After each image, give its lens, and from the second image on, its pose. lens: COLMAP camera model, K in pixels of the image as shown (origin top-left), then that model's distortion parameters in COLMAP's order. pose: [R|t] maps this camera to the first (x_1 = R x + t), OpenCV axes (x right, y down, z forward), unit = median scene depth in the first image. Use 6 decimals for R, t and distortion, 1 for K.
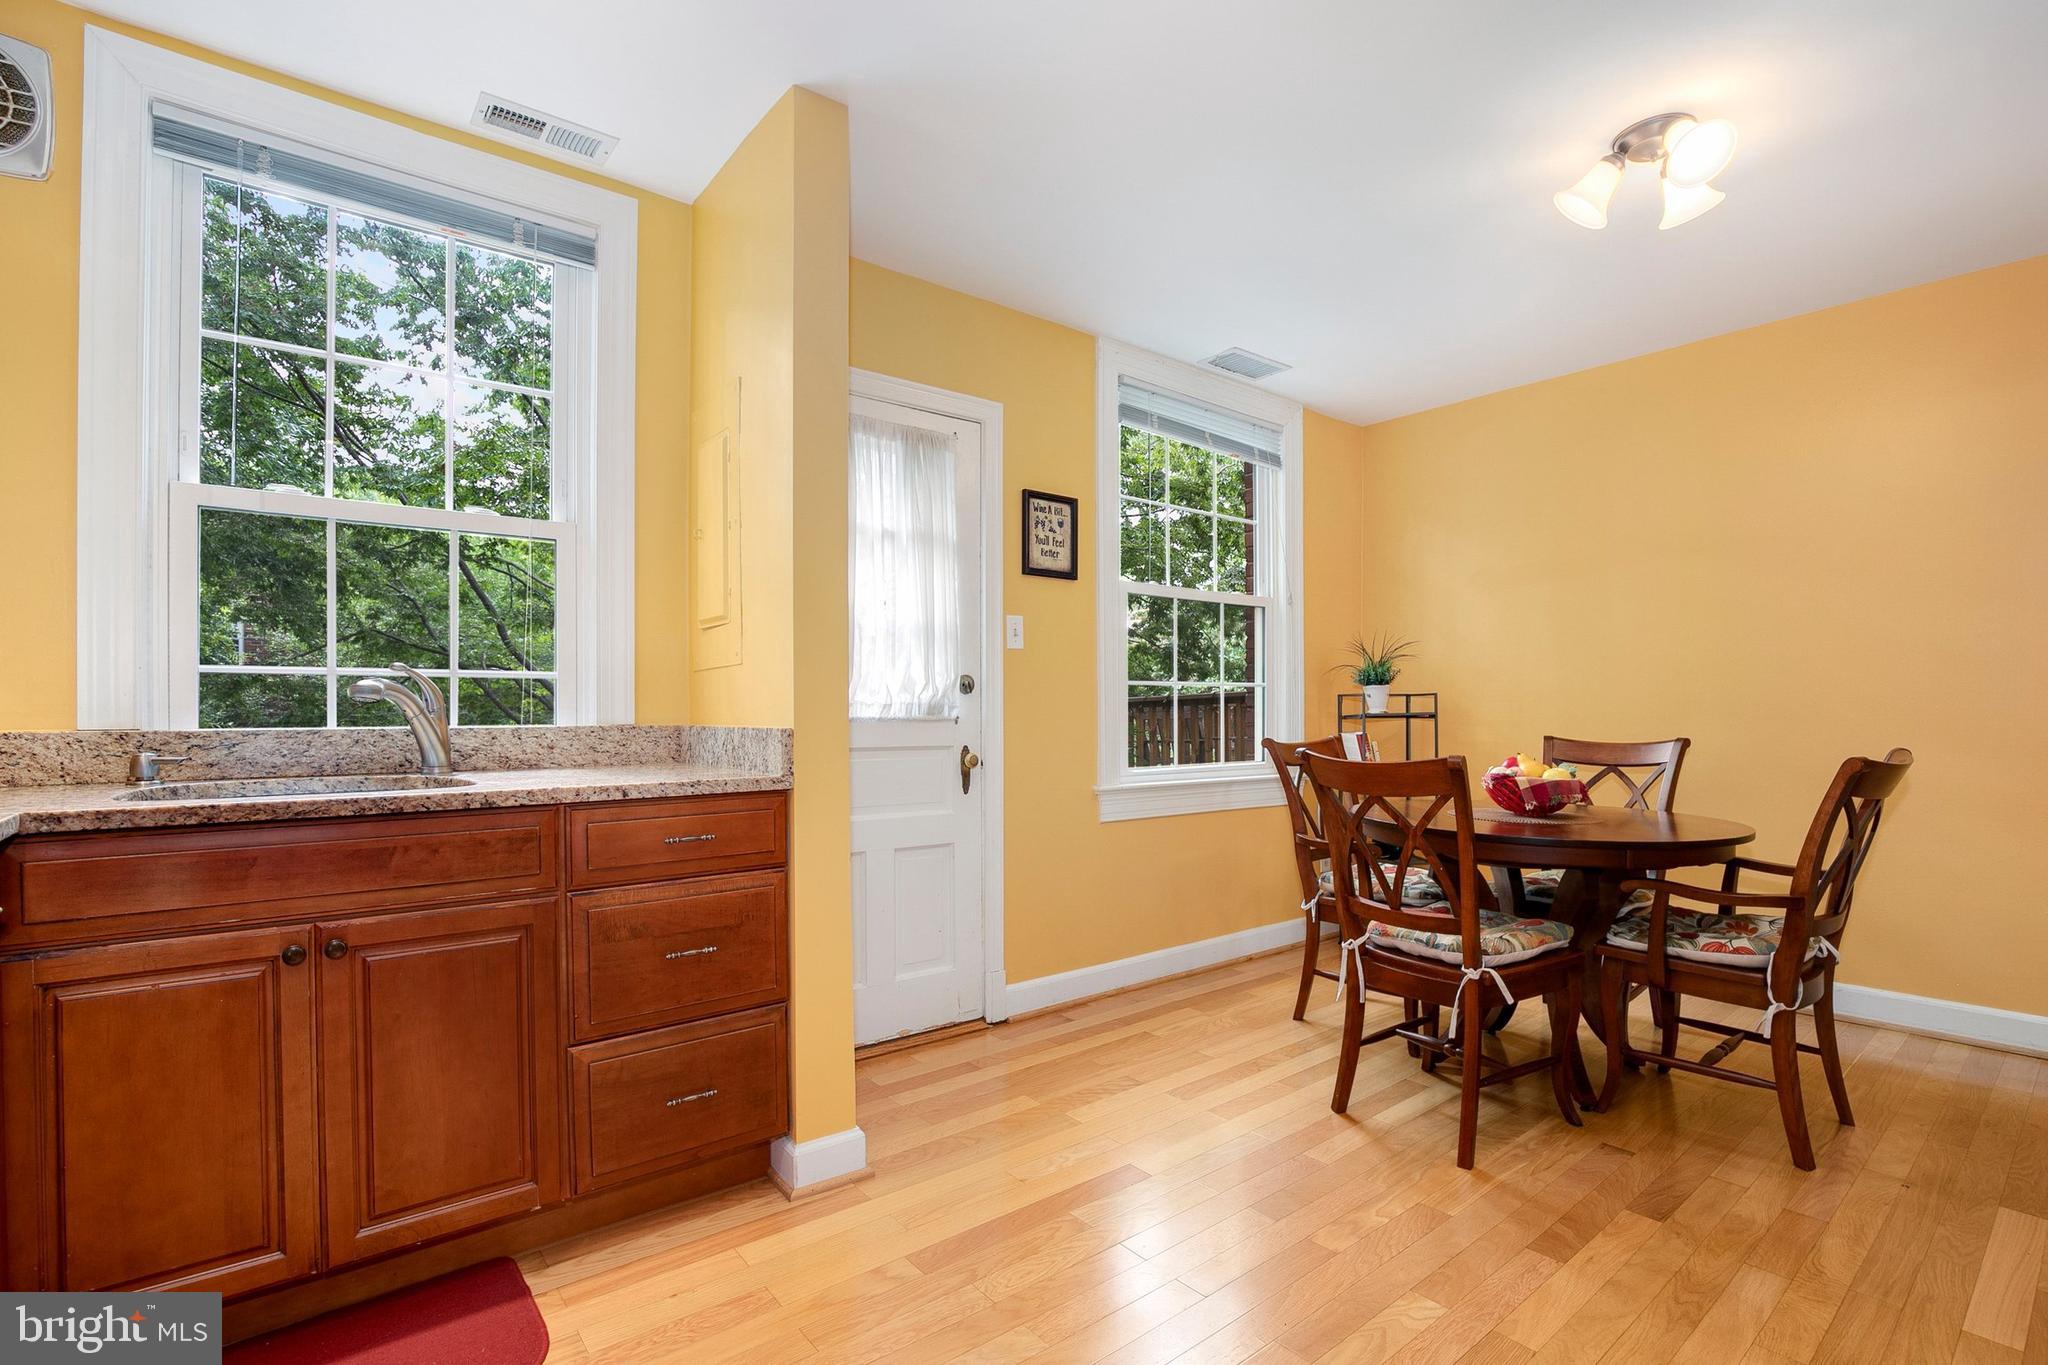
lens RADIAL K [[952.1, 0, 1043.7], [0, 952.1, 710.9], [0, 0, 1]] dist [-0.039005, 0.009515]
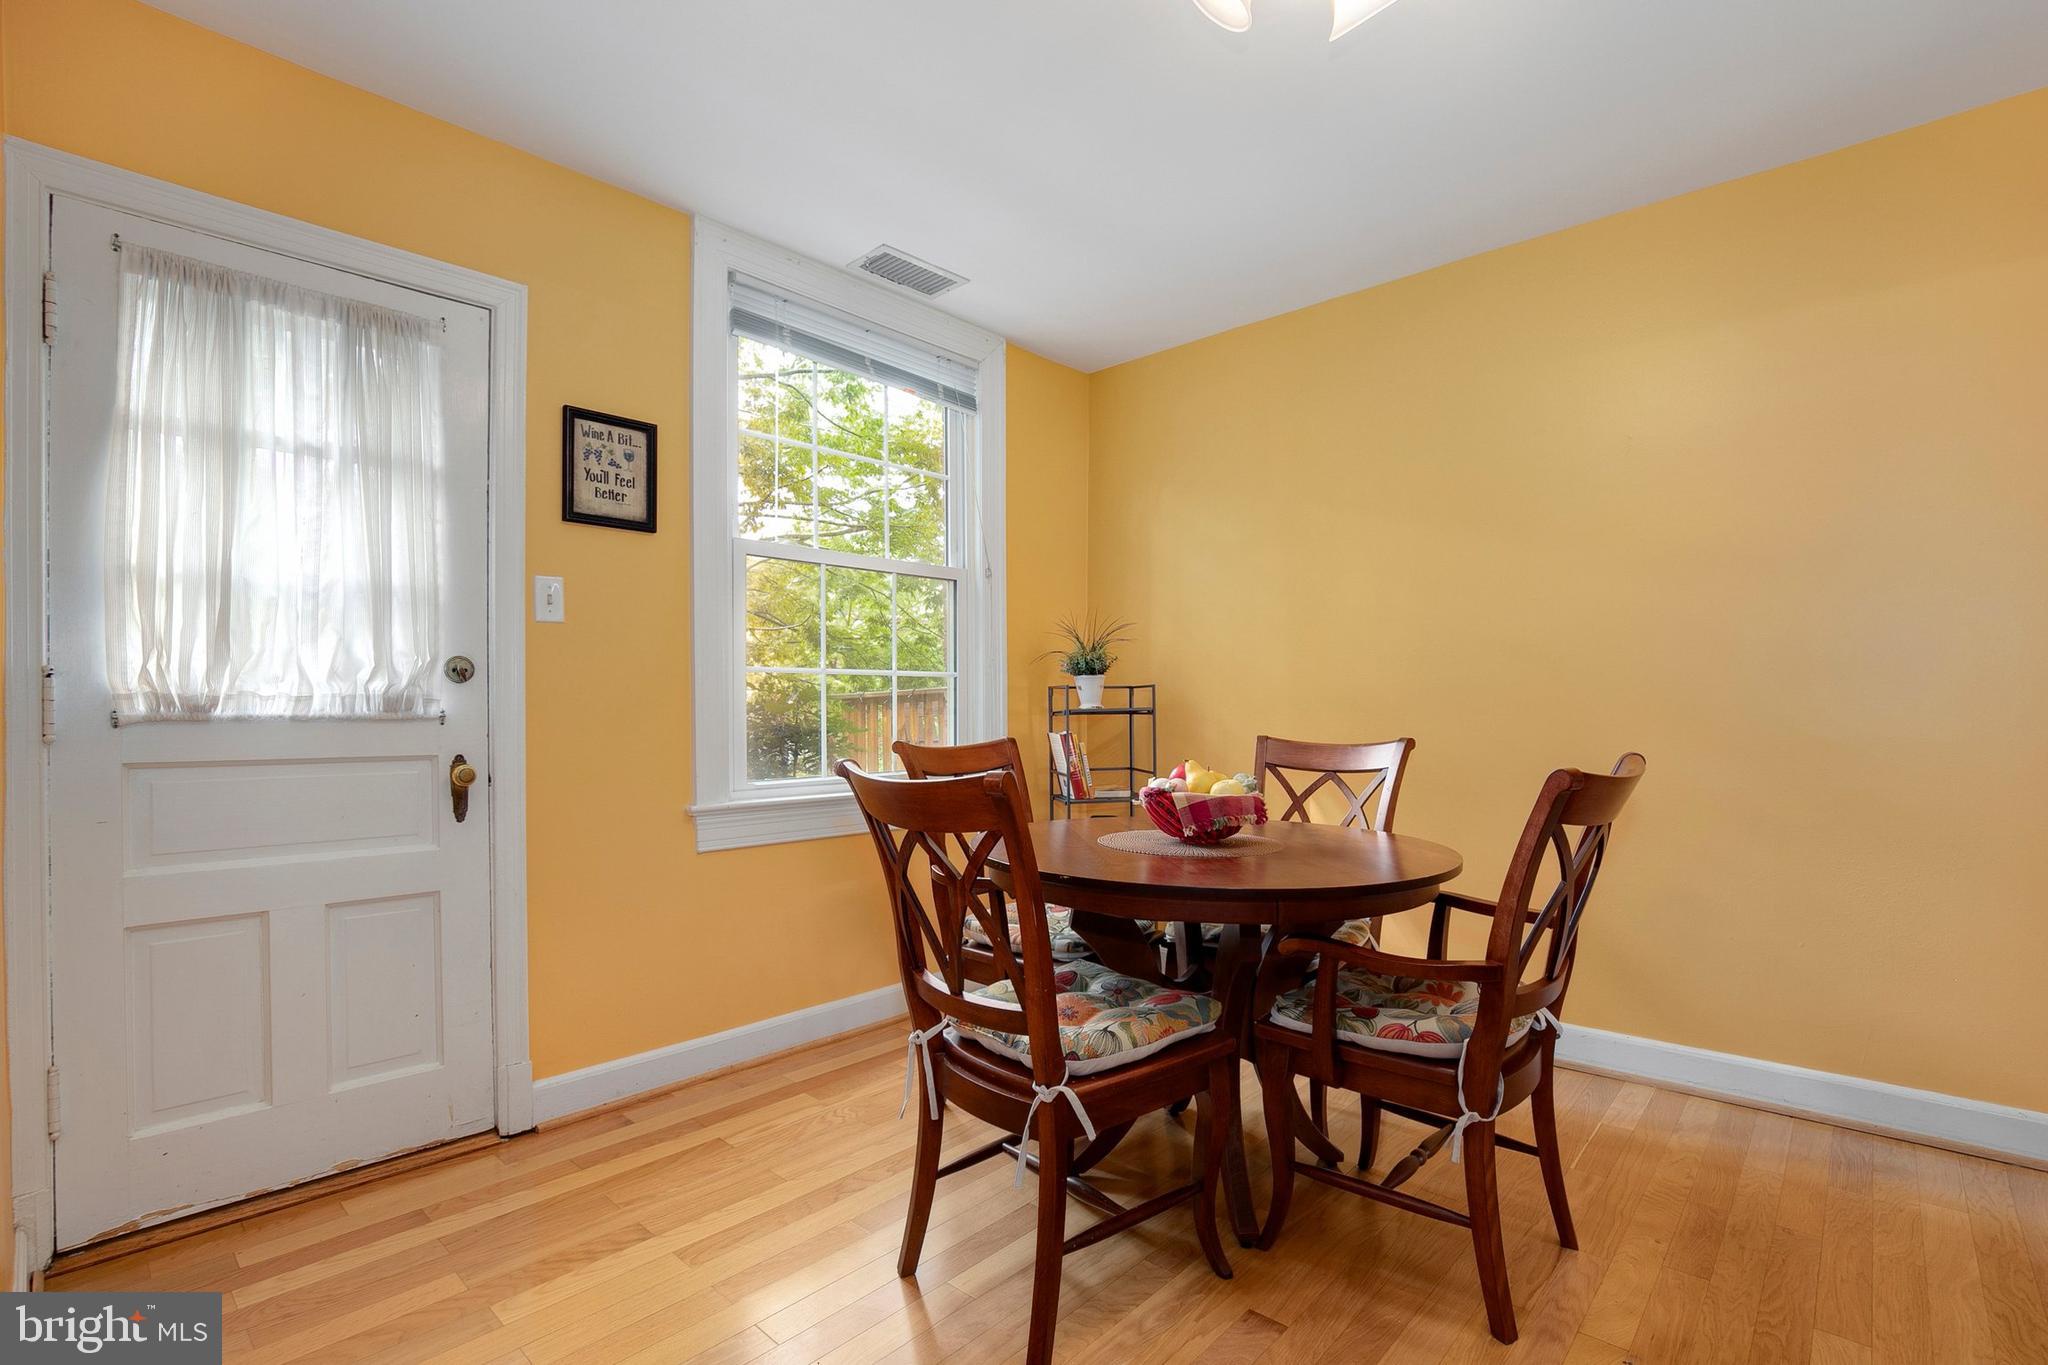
lens RADIAL K [[952.1, 0, 1043.7], [0, 952.1, 710.9], [0, 0, 1]] dist [-0.039005, 0.009515]
pose [[0.988919, -0.002378, 0.148434, 0.265228], [0.001988, 0.999994, 0.002776, 0.002688], [-0.148440, -0.002450, 0.988918, 0.248415]]
